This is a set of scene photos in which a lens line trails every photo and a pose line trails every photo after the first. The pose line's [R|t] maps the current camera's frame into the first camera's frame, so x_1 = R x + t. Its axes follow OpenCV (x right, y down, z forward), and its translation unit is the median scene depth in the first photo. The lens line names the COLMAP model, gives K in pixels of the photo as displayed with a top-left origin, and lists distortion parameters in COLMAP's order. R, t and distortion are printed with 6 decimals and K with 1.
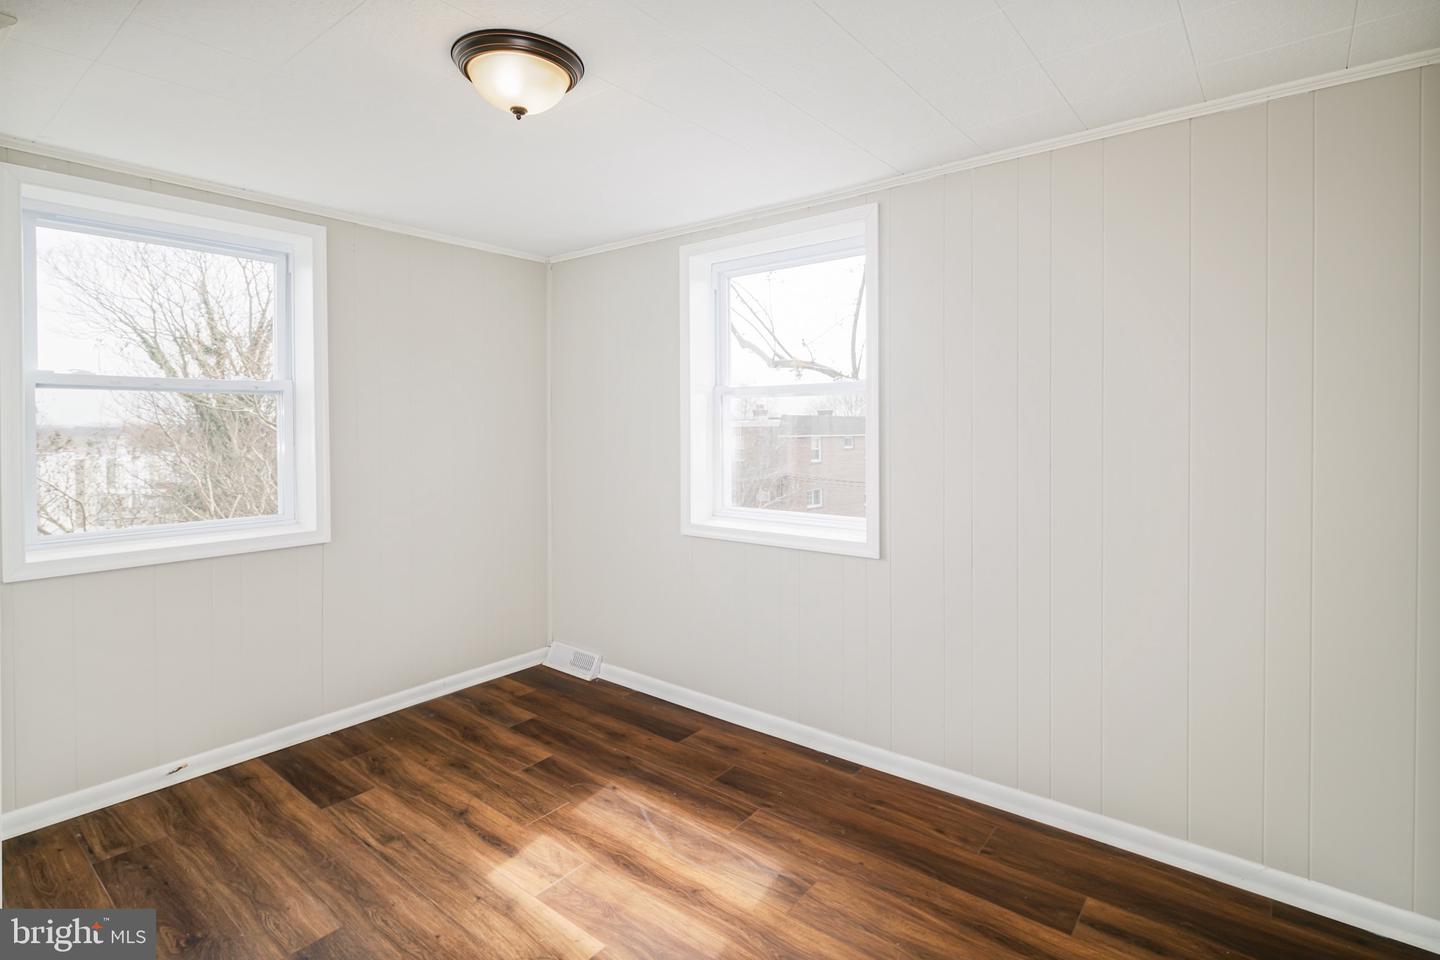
lens RADIAL K [[706.5, 0, 713.3], [0, 706.5, 422.2], [0, 0, 1]] dist [0.003989, -0.002983]
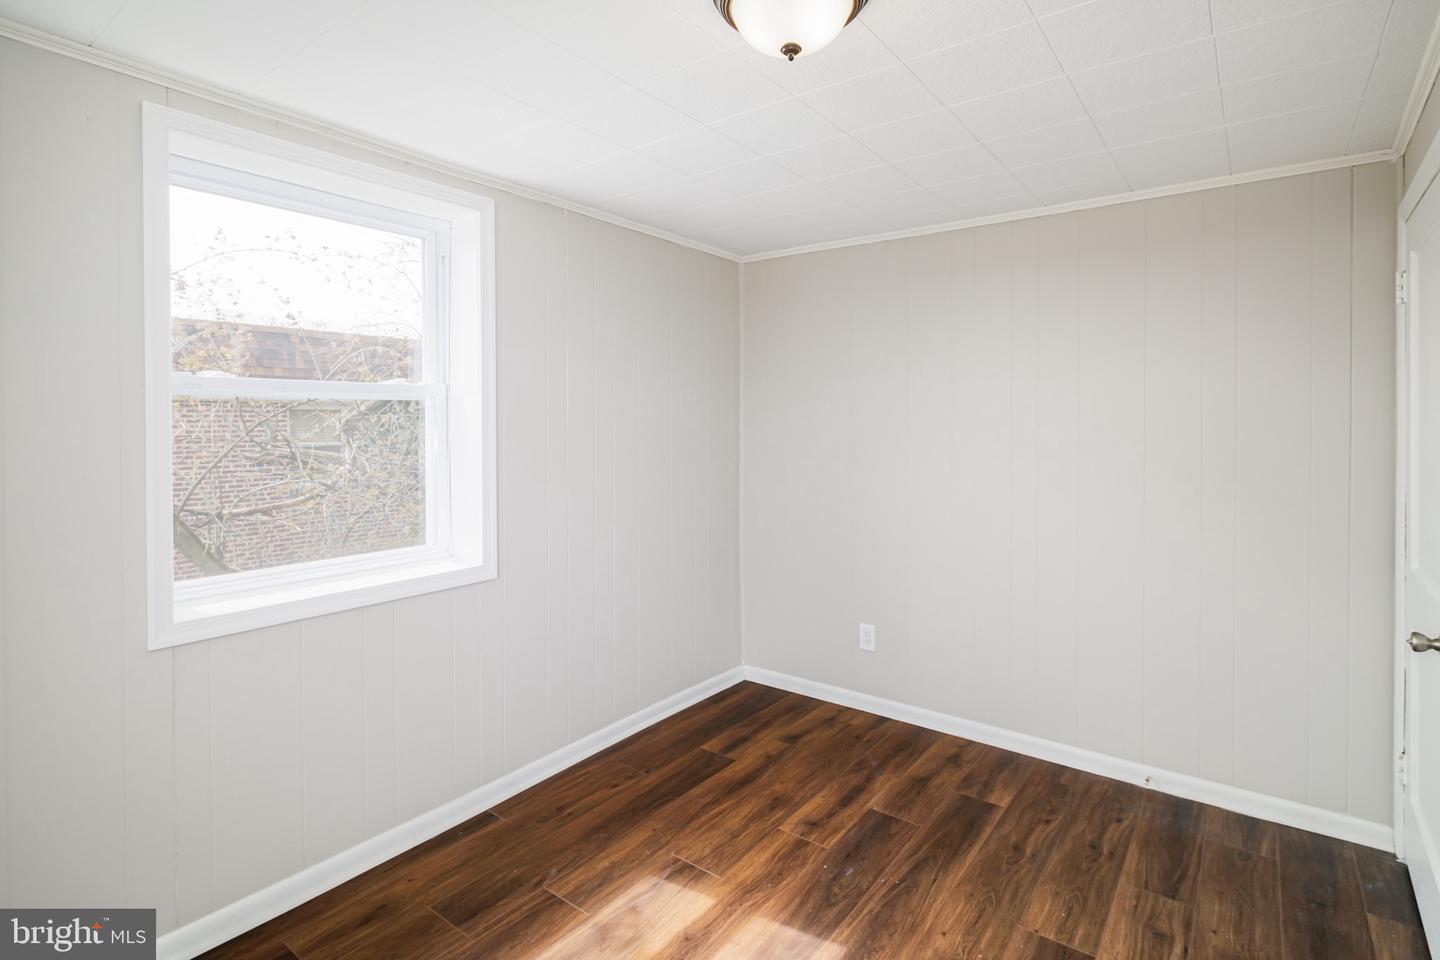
lens RADIAL K [[706.5, 0, 713.3], [0, 706.5, 422.2], [0, 0, 1]] dist [0.003989, -0.002983]
pose [[-0.023758, 0.008767, 0.999679, -0.817658], [0.004725, 0.999951, -0.008657, -0.004237], [-0.999707, 0.004517, -0.023798, 0.840278]]
